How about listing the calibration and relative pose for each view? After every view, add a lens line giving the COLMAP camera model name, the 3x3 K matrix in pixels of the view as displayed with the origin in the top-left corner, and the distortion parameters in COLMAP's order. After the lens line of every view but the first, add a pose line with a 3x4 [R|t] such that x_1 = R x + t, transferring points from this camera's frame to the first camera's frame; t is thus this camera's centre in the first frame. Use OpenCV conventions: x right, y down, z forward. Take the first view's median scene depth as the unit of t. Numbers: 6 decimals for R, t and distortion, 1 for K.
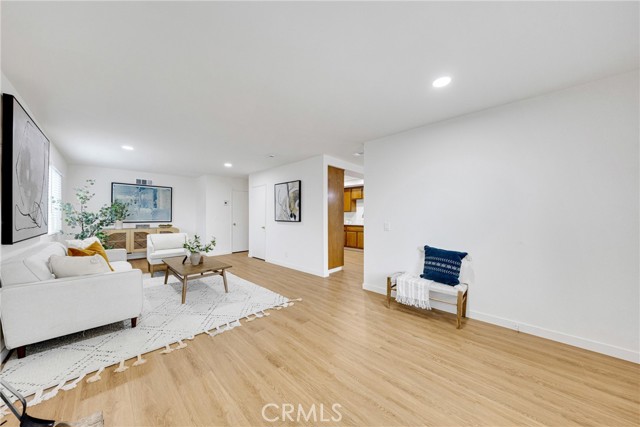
lens RADIAL K [[208.5, 0, 321.4], [0, 208.5, 214.7], [0, 0, 1]] dist [-0.000321, -0.000044]
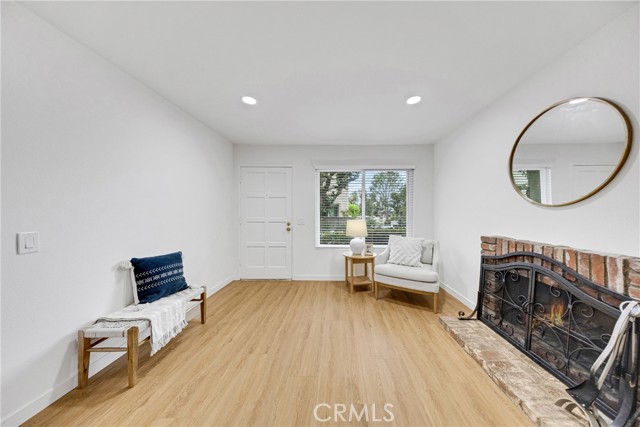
lens RADIAL K [[197.2, 0, 336.8], [0, 197.2, 215.7], [0, 0, 1]] dist [0.000528, 0.000064]
pose [[-0.689678, -0.019210, 0.723861, -0.237312], [-0.010374, 0.999808, 0.016649, -0.005065], [-0.724042, 0.003973, -0.689745, 0.564393]]
